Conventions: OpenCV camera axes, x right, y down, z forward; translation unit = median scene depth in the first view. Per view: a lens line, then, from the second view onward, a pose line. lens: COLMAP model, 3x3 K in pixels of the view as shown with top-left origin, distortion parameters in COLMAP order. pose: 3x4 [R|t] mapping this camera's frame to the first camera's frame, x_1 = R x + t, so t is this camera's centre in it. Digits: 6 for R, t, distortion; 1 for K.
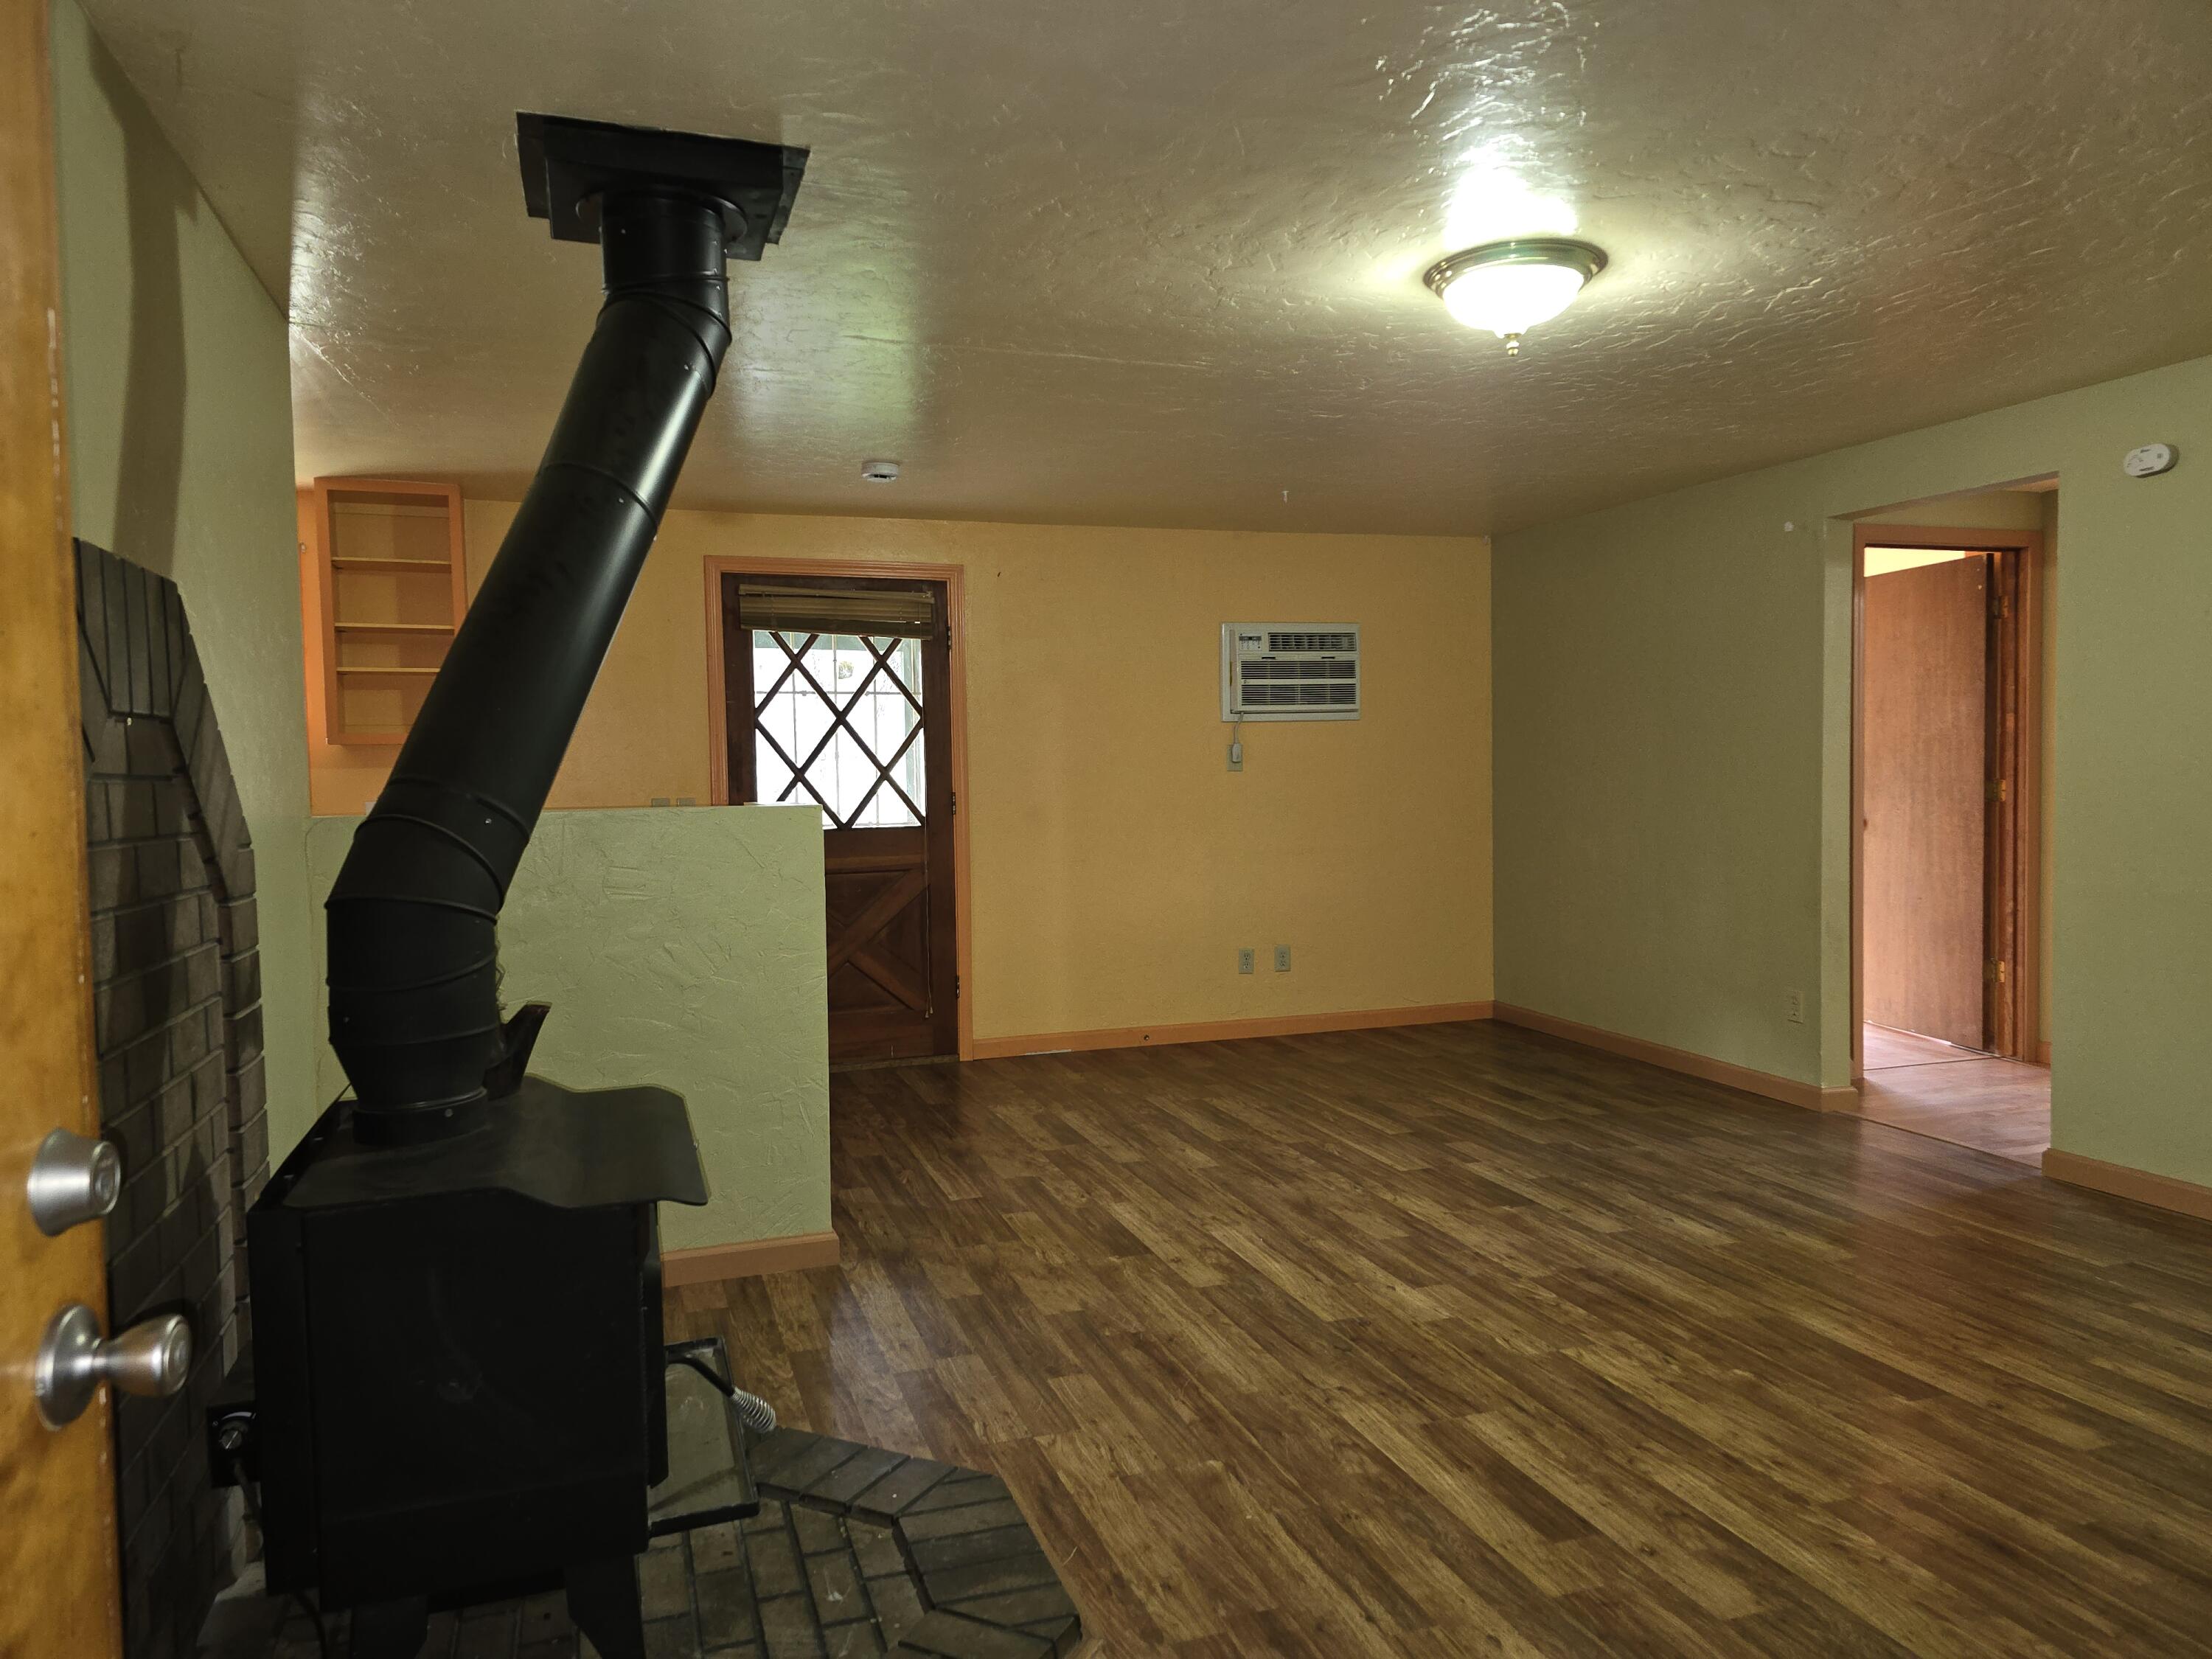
lens RADIAL K [[1466.7, 0, 1106.0], [0, 1466.7, 829.5], [0, 0, 1]] dist [0.022990, -0.002413]
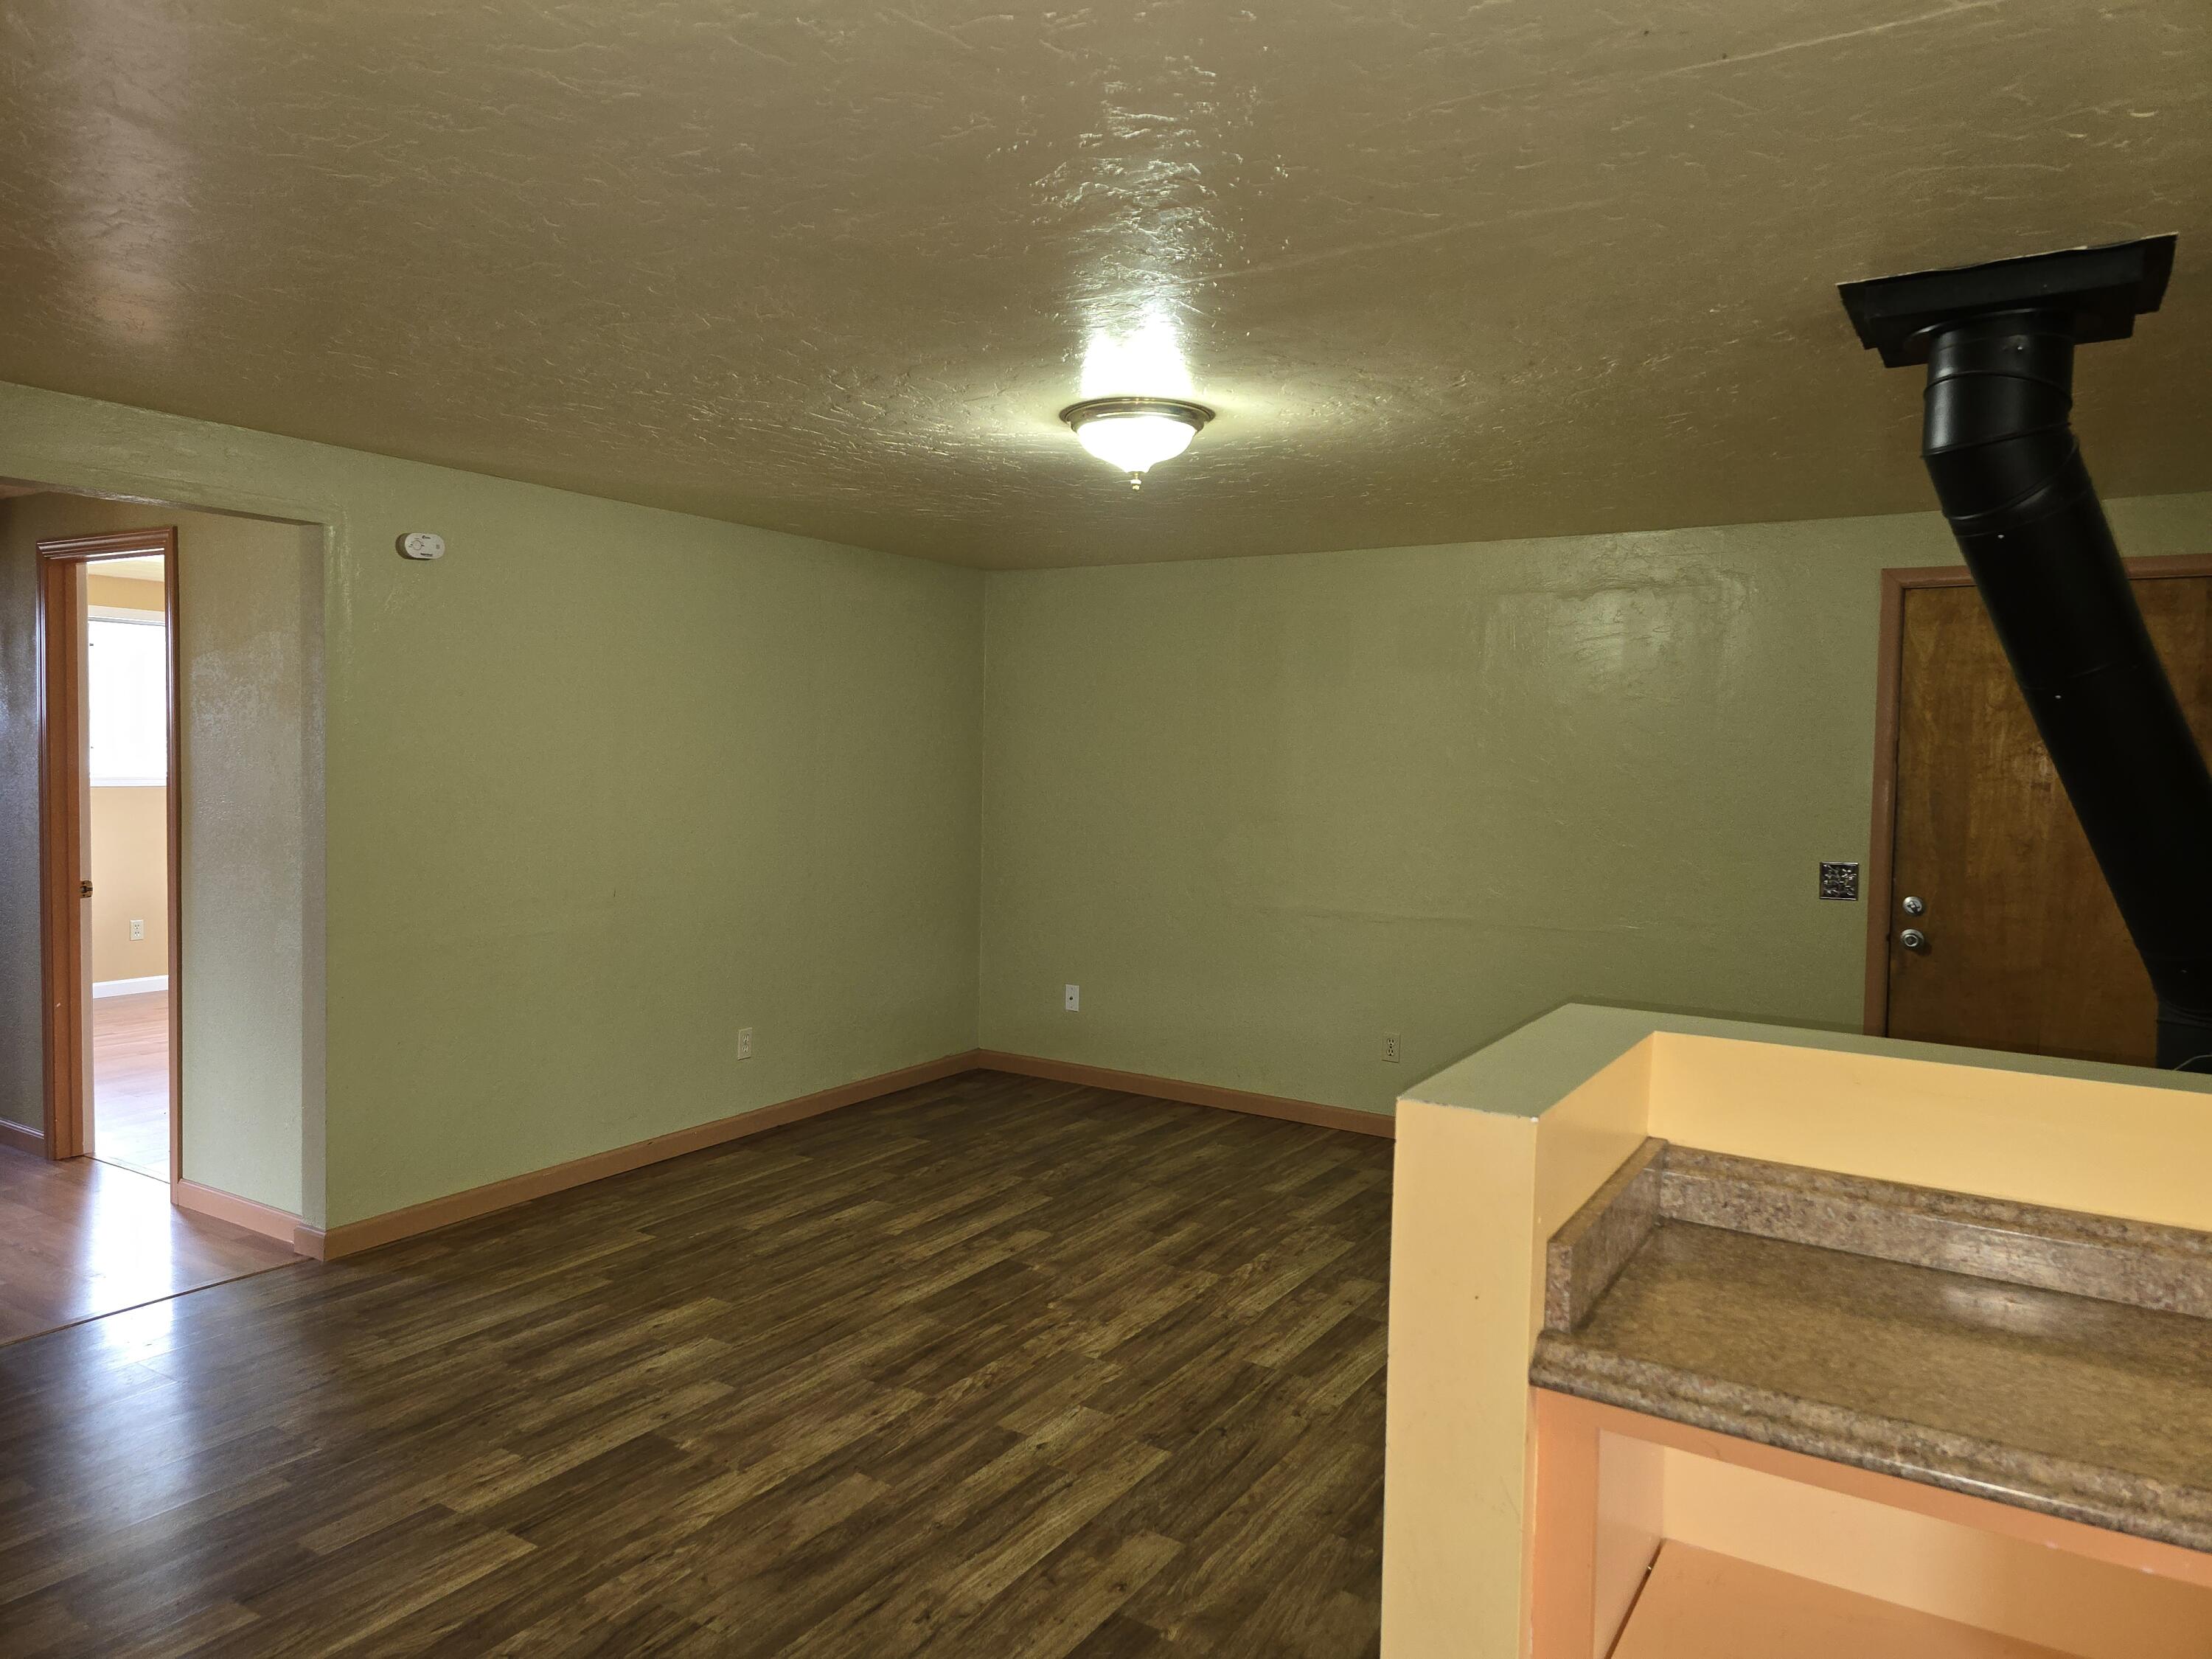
lens RADIAL K [[1466.7, 0, 1106.0], [0, 1466.7, 829.5], [0, 0, 1]] dist [0.022990, -0.002413]
pose [[-0.622034, -0.034221, 0.782242, -0.487273], [0.031103, 0.997176, 0.068356, -0.107677], [-0.782372, 0.066850, -0.619213, 1.452588]]
